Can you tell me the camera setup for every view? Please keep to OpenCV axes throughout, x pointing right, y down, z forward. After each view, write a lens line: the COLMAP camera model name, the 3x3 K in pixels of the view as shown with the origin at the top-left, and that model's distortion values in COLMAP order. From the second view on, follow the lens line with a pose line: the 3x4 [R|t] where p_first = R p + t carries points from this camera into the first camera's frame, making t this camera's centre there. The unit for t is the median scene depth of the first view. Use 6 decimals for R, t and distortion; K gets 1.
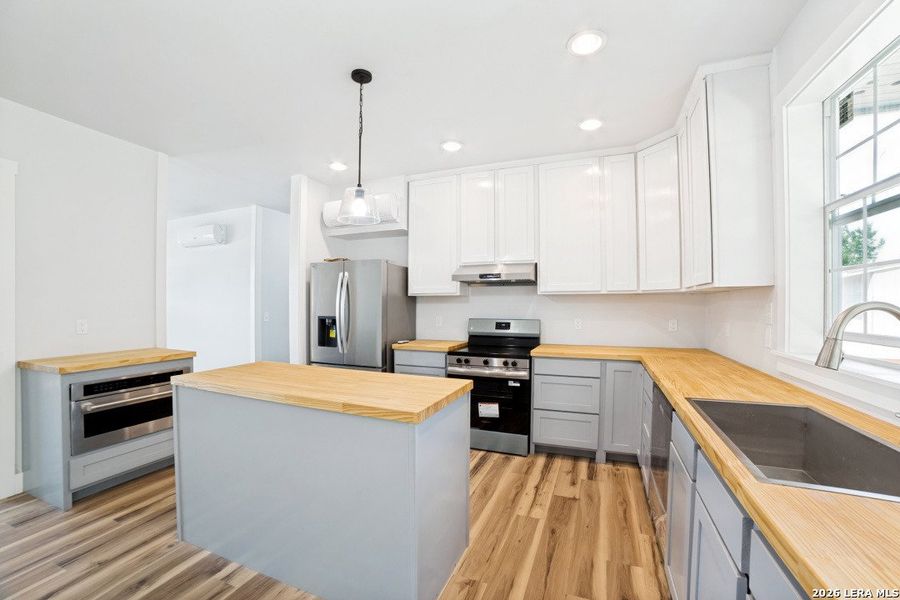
lens RADIAL K [[364.7, 0, 452.5], [0, 364.7, 305.0], [0, 0, 1]] dist [-0.105110, 0.033739]
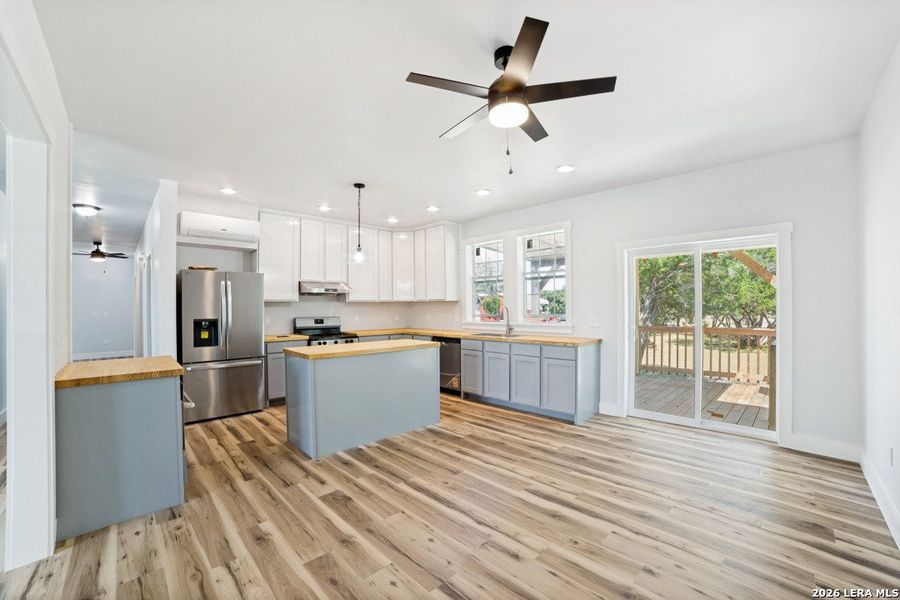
lens RADIAL K [[364.7, 0, 452.5], [0, 364.7, 305.0], [0, 0, 1]] dist [-0.105110, 0.033739]
pose [[0.399792, 0.000627, 0.916606, -1.455819], [0.005451, 0.999980, -0.003061, -0.006815], [-0.916590, 0.006220, 0.399781, -0.174688]]
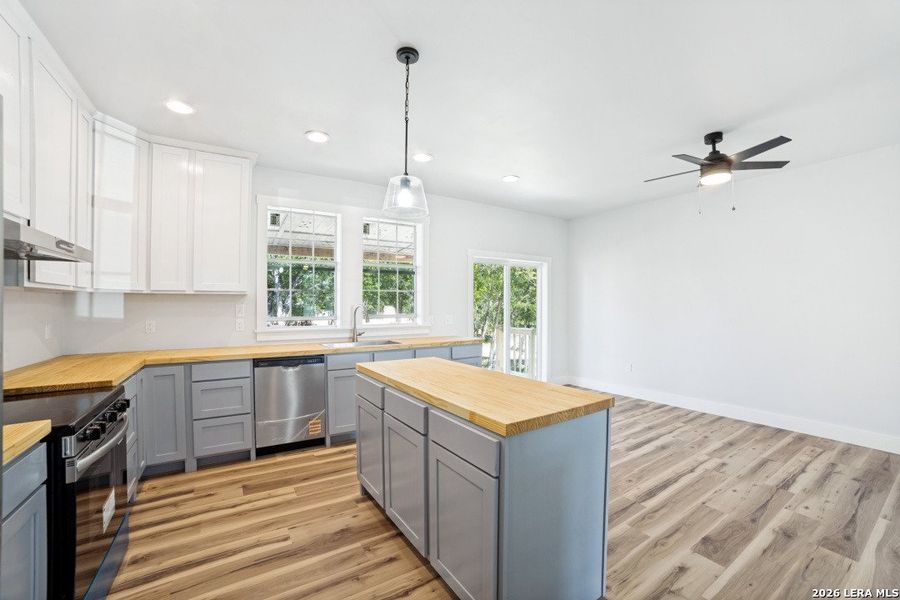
lens RADIAL K [[364.7, 0, 452.5], [0, 364.7, 305.0], [0, 0, 1]] dist [-0.105110, 0.033739]
pose [[-0.814656, 0.000394, 0.579944, -0.702593], [0.001094, 0.999999, 0.000858, -0.002933], [-0.579943, 0.001333, -0.814656, 1.334157]]
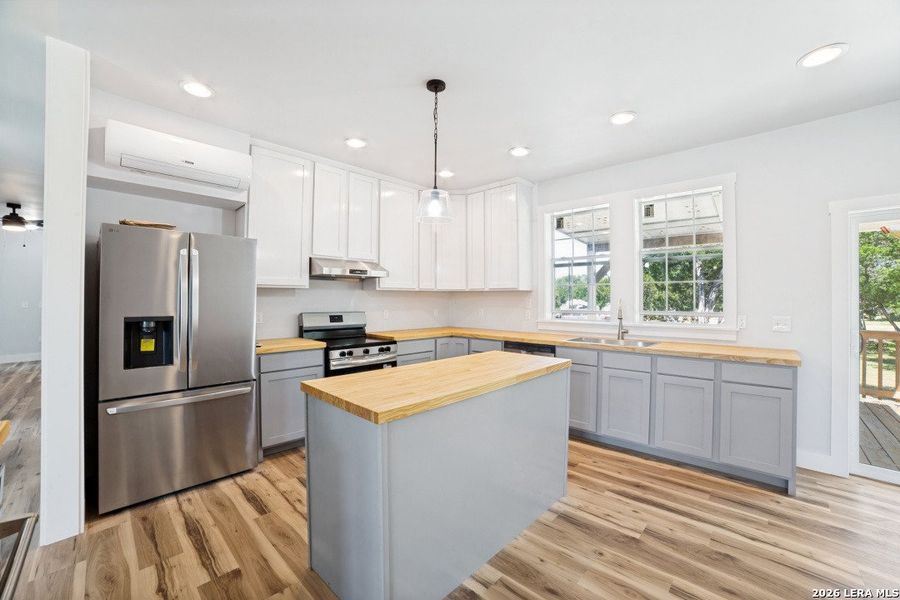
lens RADIAL K [[362.5, 0, 452.8], [0, 362.5, 294.3], [0, 0, 1]] dist [-0.102051, 0.032488]
pose [[0.362576, 0.012048, 0.931877, -0.987409], [-0.004587, 0.999927, -0.011143, -0.004165], [-0.931943, -0.000234, 0.362604, 0.449219]]
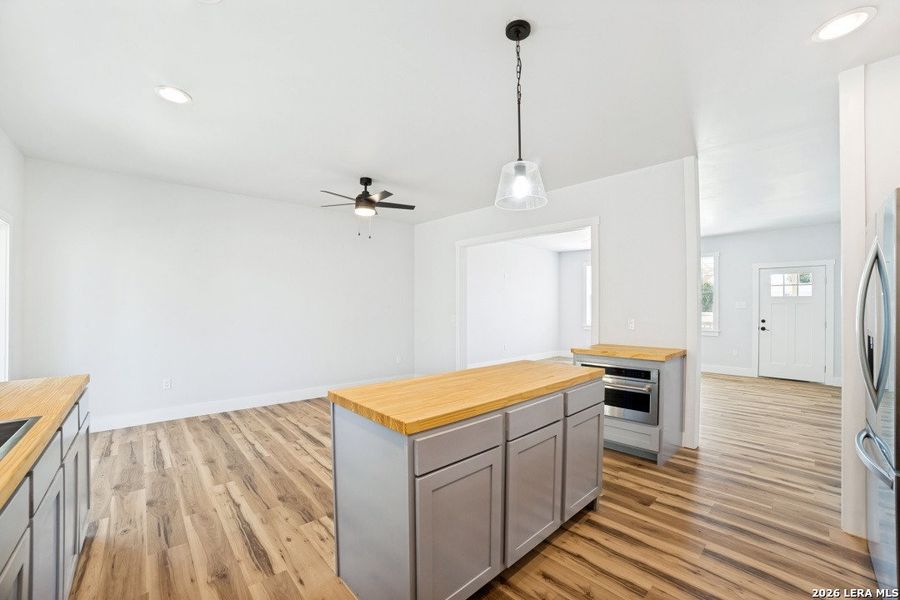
lens RADIAL K [[364.7, 0, 452.5], [0, 364.7, 305.0], [0, 0, 1]] dist [-0.105110, 0.033739]
pose [[-0.429701, -0.006504, -0.902948, 0.435761], [-0.003095, 0.999979, -0.005730, 0.000281], [0.902966, 0.000332, -0.429712, 0.967855]]
